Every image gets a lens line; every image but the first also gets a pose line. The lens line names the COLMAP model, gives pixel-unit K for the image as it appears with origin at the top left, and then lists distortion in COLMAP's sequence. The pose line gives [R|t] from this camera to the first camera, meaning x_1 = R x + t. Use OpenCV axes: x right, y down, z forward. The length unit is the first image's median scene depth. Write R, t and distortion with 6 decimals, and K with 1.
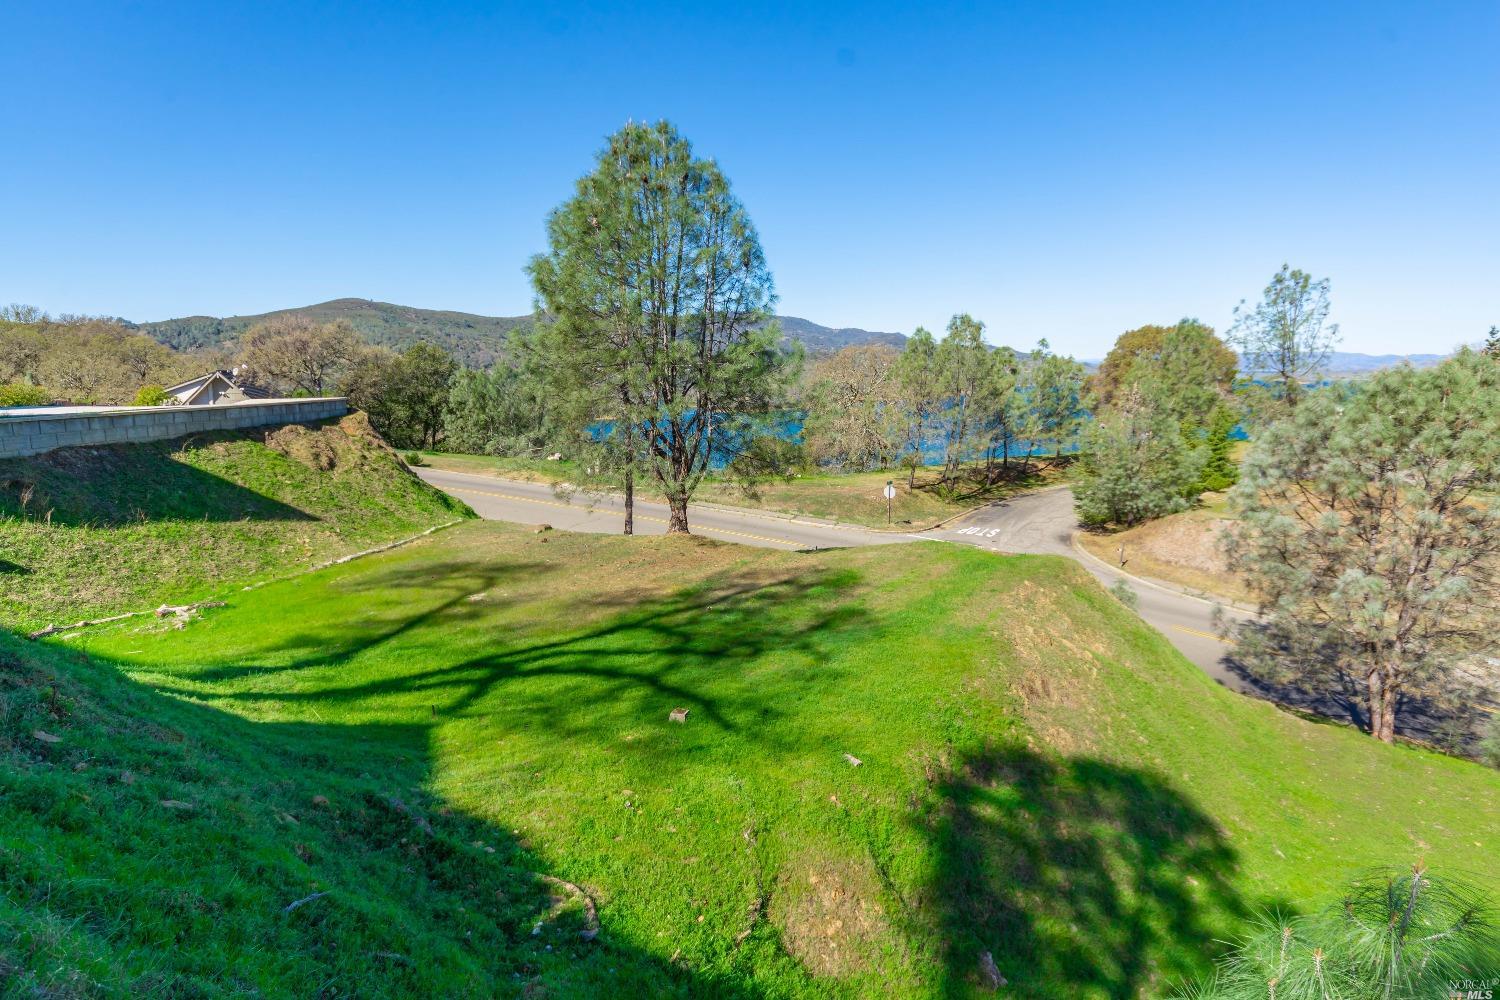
lens RADIAL K [[816.4, 0, 757.9], [0, 816.4, 505.4], [0, 0, 1]] dist [0.001774, 0.000521]
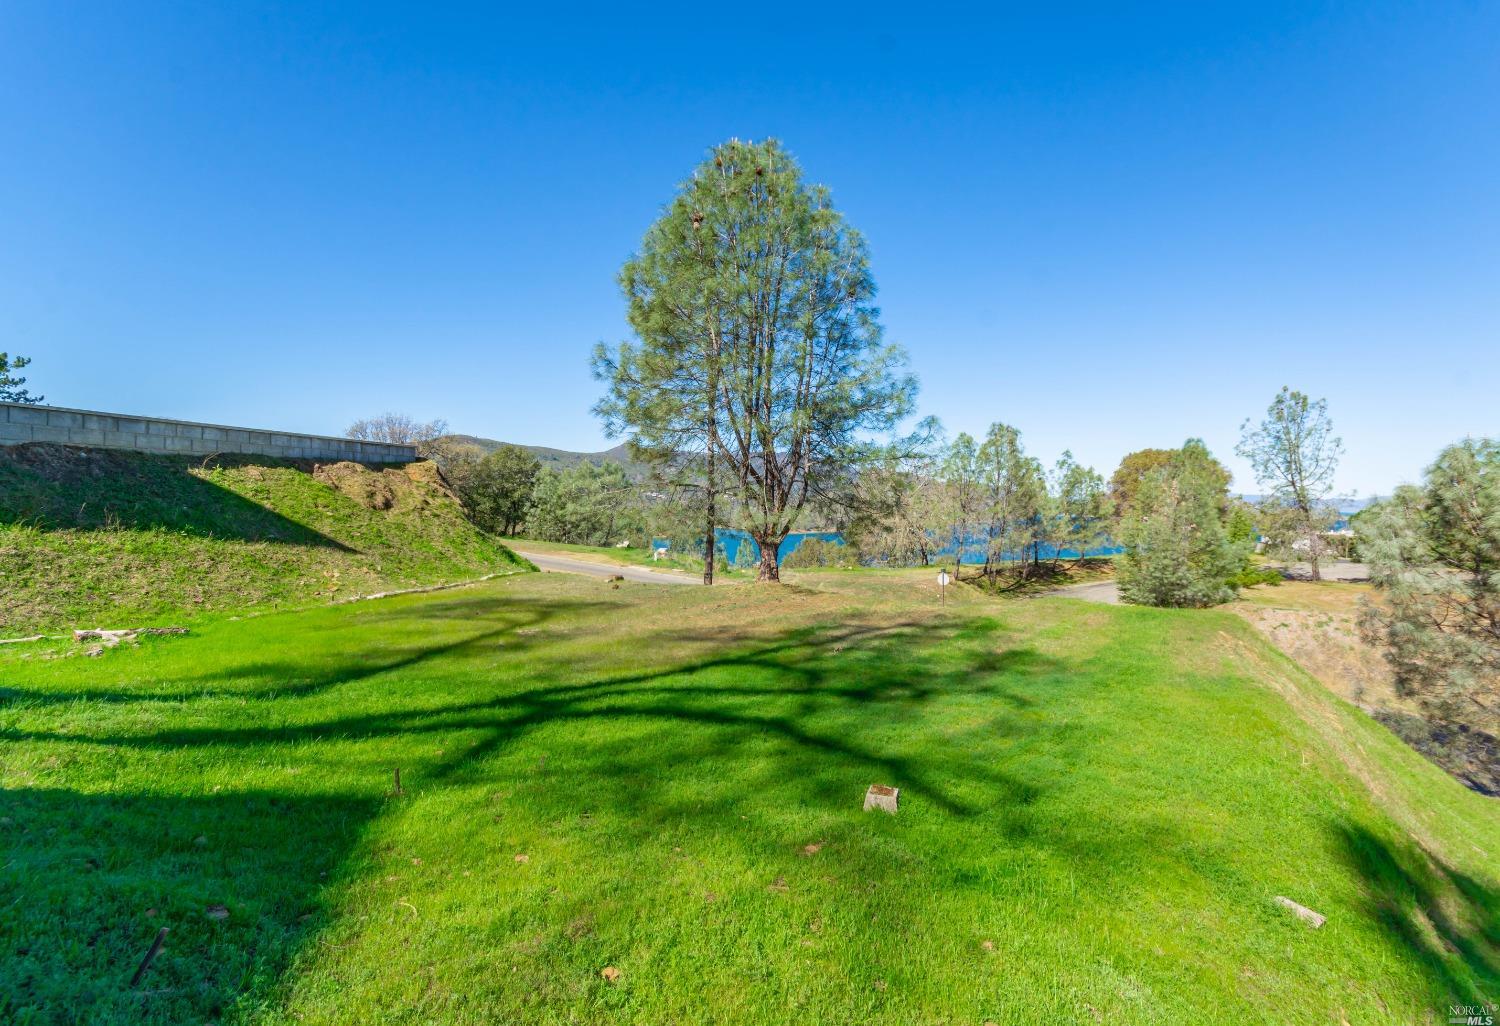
lens RADIAL K [[687.0, 0, 796.6], [0, 687.0, 496.3], [0, 0, 1]] dist [0.012222, -0.000986]
pose [[0.999789, 0.019702, 0.005860, -0.040373], [-0.018424, 0.985351, -0.169540, 0.038671], [-0.009114, 0.169396, 0.985506, 0.139489]]
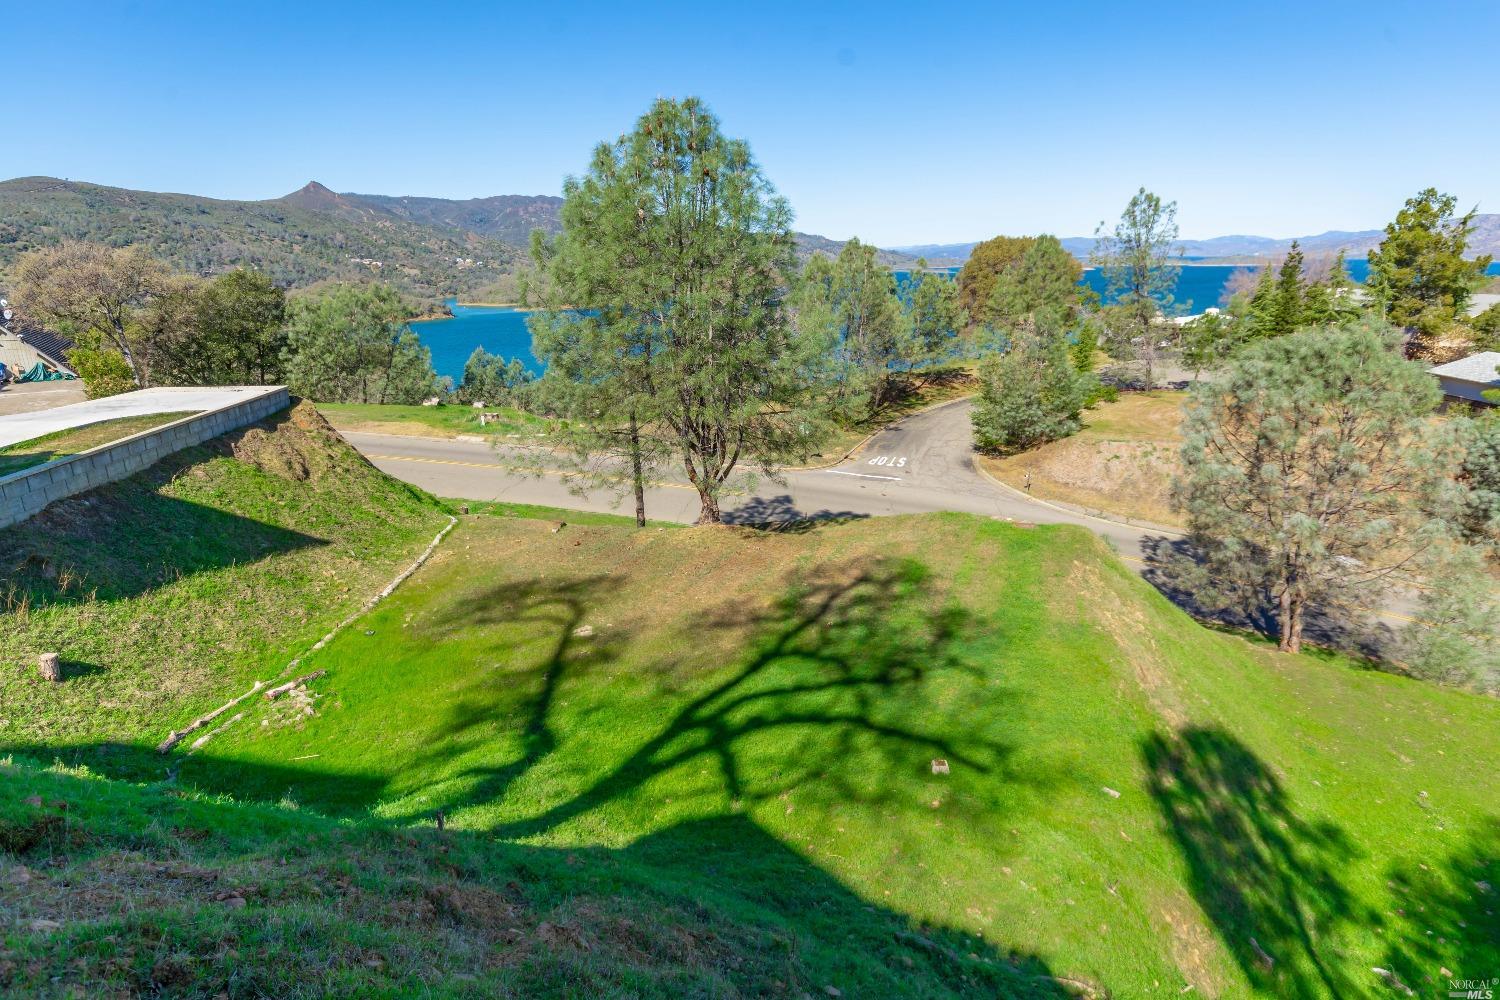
lens RADIAL K [[843.2, 0, 757.8], [0, 843.2, 505.2], [0, 0, 1]] dist [0.005003, -0.003064]
pose [[0.974974, -0.071174, 0.210620, -0.144989], [0.045886, 0.991394, 0.122609, -0.063066], [-0.217533, -0.109876, 0.969849, -0.001209]]
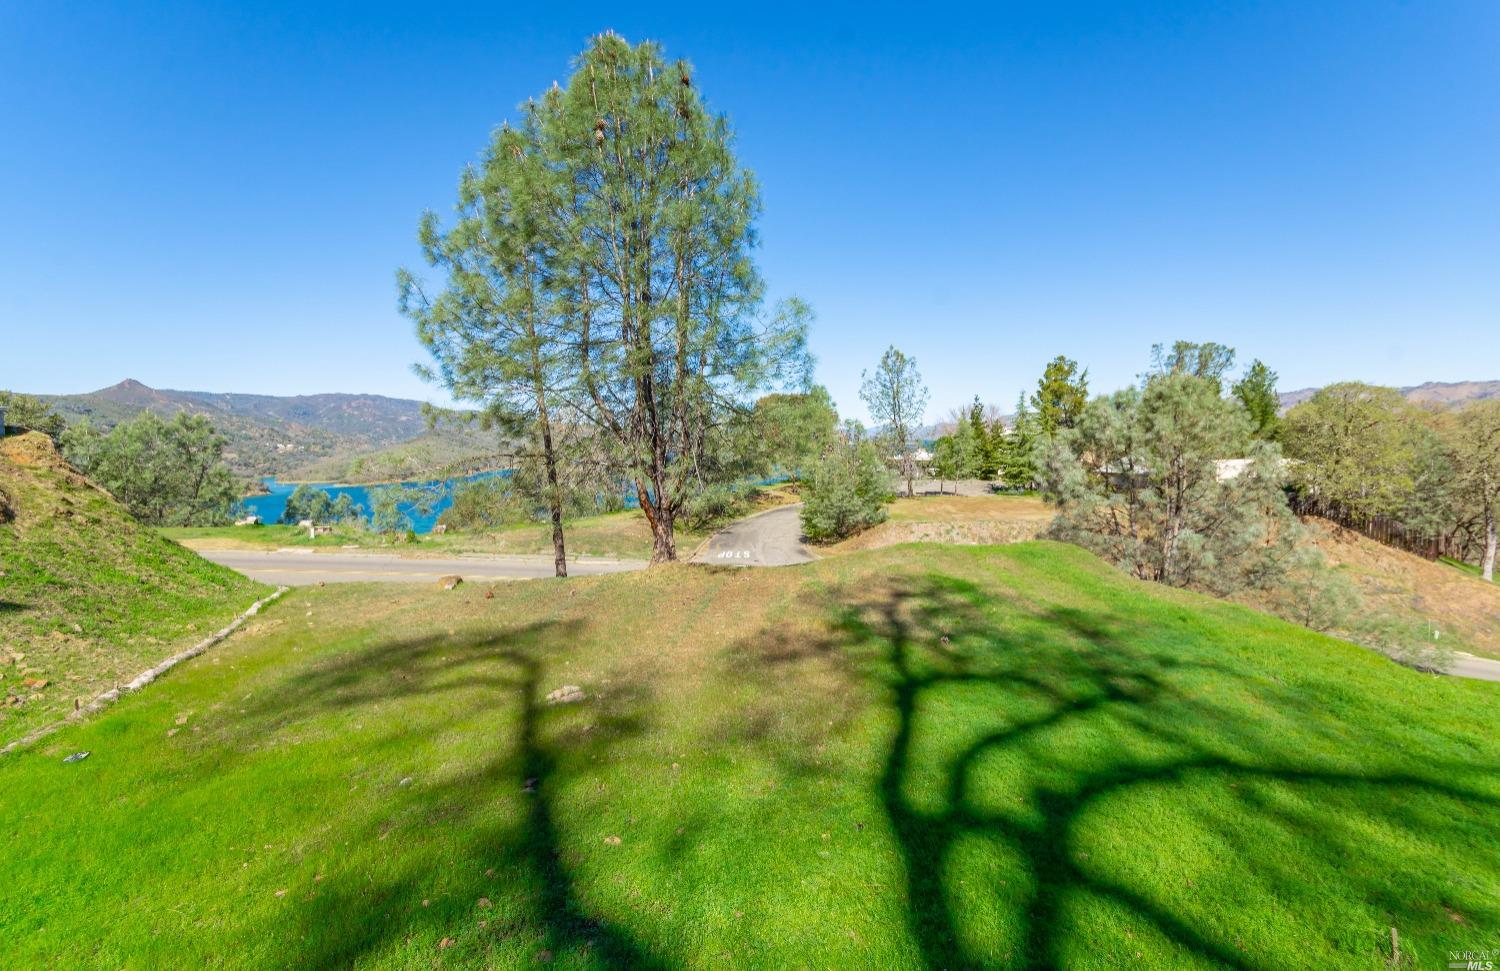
lens RADIAL K [[656.3, 0, 758.2], [0, 656.3, 471.0], [0, 0, 1]] dist [0.006703, -0.000168]
pose [[0.865621, -0.040382, 0.499069, -0.187181], [0.100749, 0.990403, -0.094609, 0.008493], [-0.490459, 0.132177, 0.861382, 0.226875]]
